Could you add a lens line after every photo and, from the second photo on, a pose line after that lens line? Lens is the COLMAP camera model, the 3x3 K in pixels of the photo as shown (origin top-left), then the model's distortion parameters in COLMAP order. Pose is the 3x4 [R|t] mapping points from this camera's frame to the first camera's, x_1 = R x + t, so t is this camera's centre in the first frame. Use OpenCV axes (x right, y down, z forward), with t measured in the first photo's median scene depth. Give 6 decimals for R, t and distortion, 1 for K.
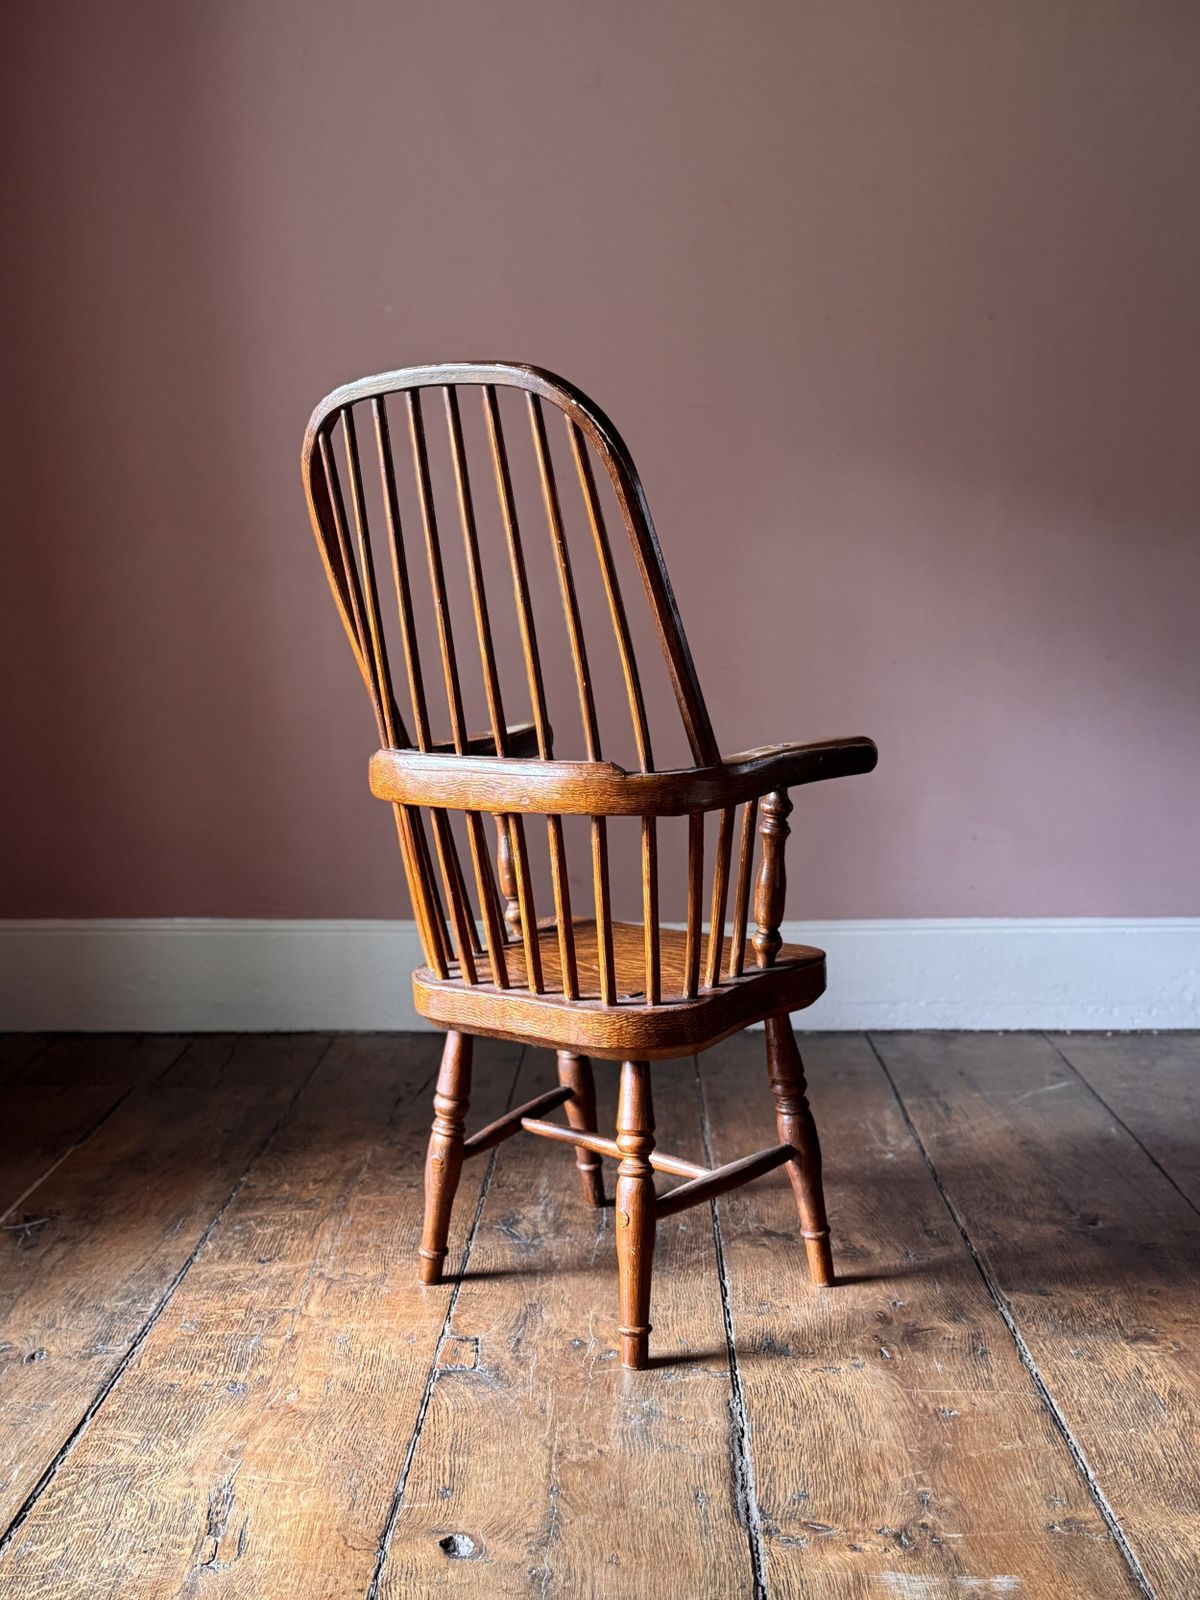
lens RADIAL K [[1765.2, 0, 600.0], [0, 1765.2, 800.0], [0, 0, 1]] dist [0.192706, -0.462784]
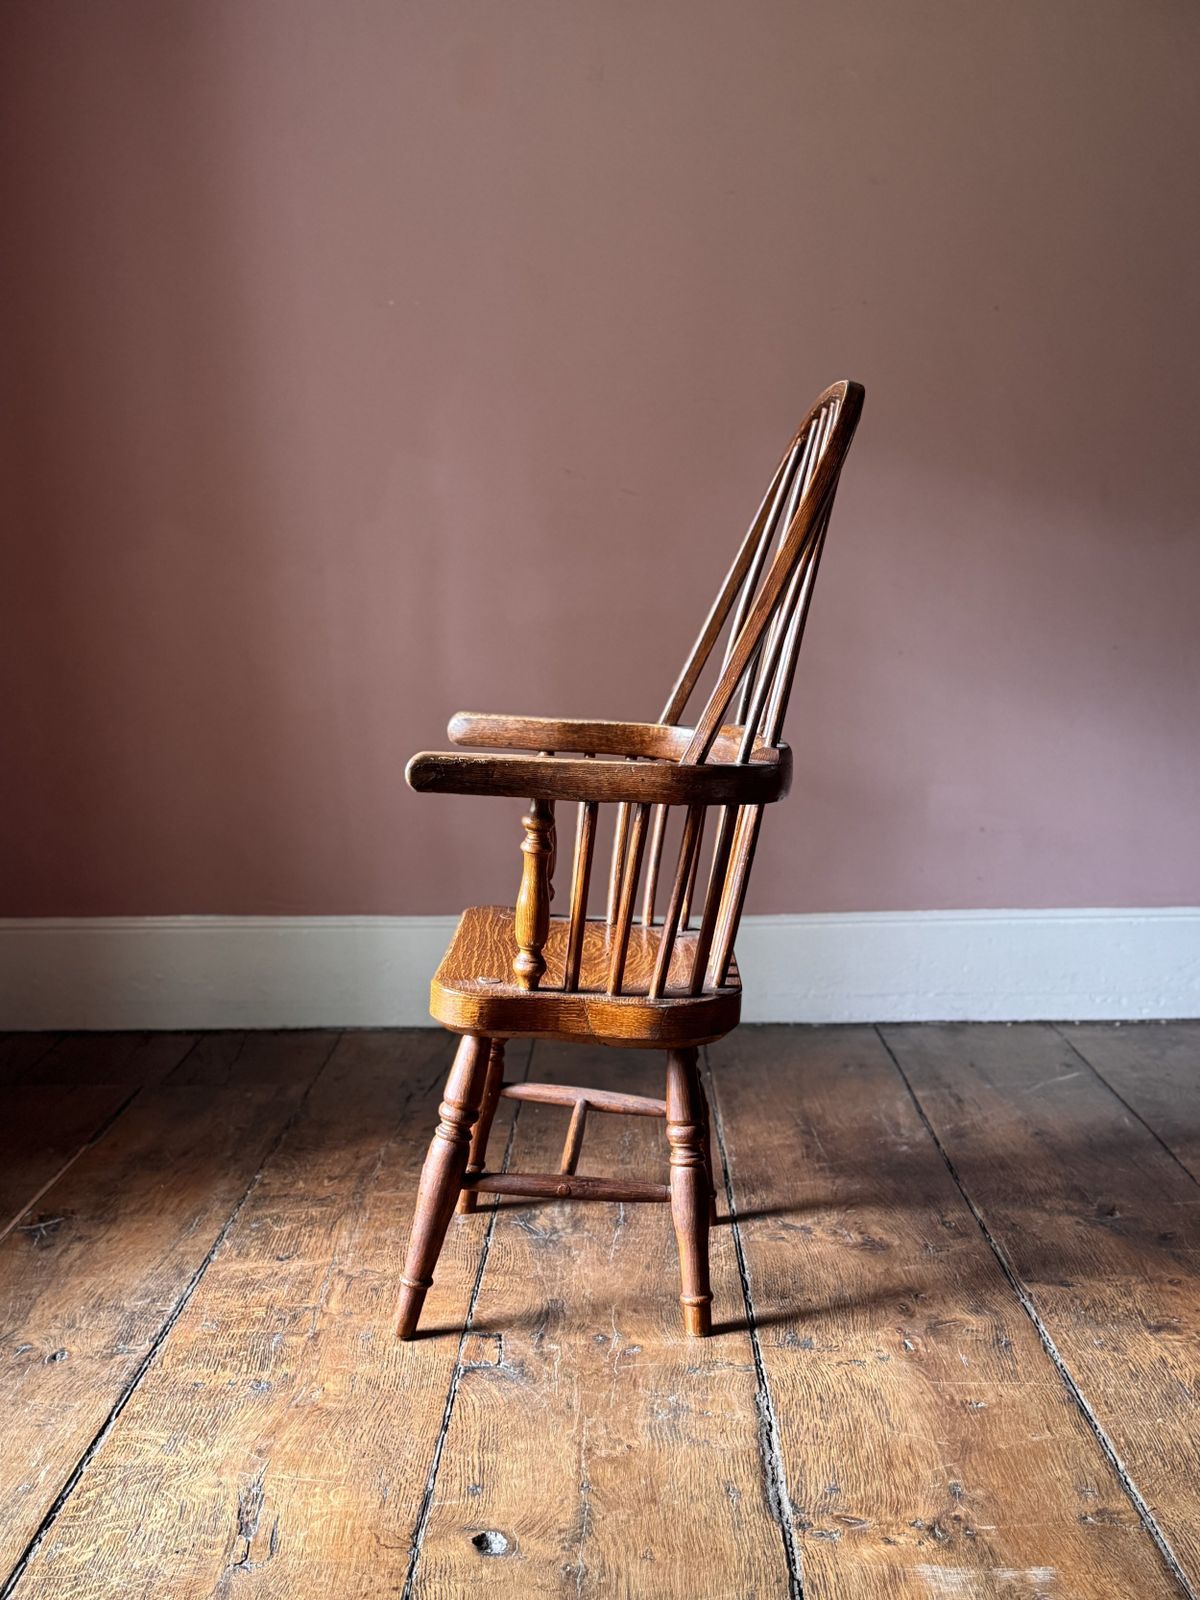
lens RADIAL K [[1765.2, 0, 600.0], [0, 1765.2, 800.0], [0, 0, 1]] dist [0.192706, -0.462784]
pose [[0.999946, -0.007346, 0.007334, -0.016770], [0.007321, 0.999967, 0.003477, -0.000191], [-0.007359, -0.003424, 0.999967, 0.002862]]
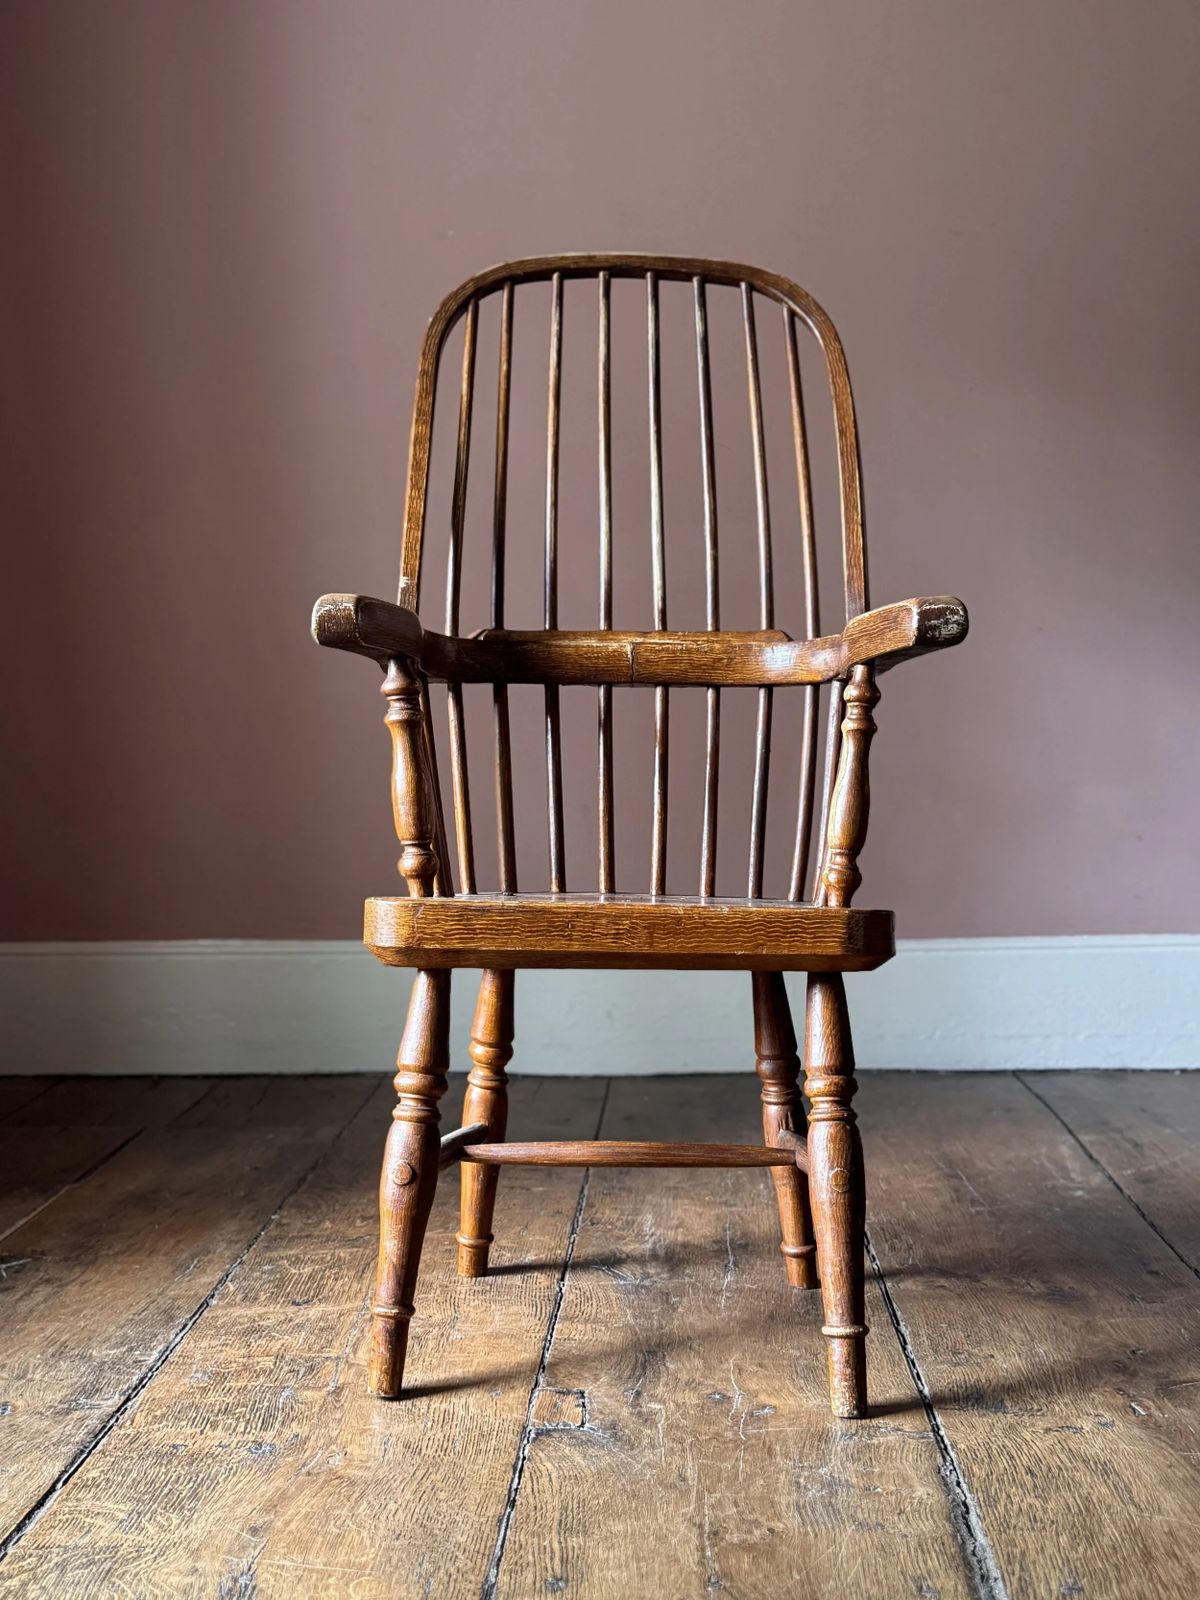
lens RADIAL K [[1765.2, 0, 600.0], [0, 1765.2, 800.0], [0, 0, 1]] dist [0.192706, -0.462784]
pose [[0.999760, -0.005996, -0.021083, -0.040940], [0.004193, 0.996411, -0.084540, 0.109879], [0.021514, 0.084431, 0.996197, 0.217092]]
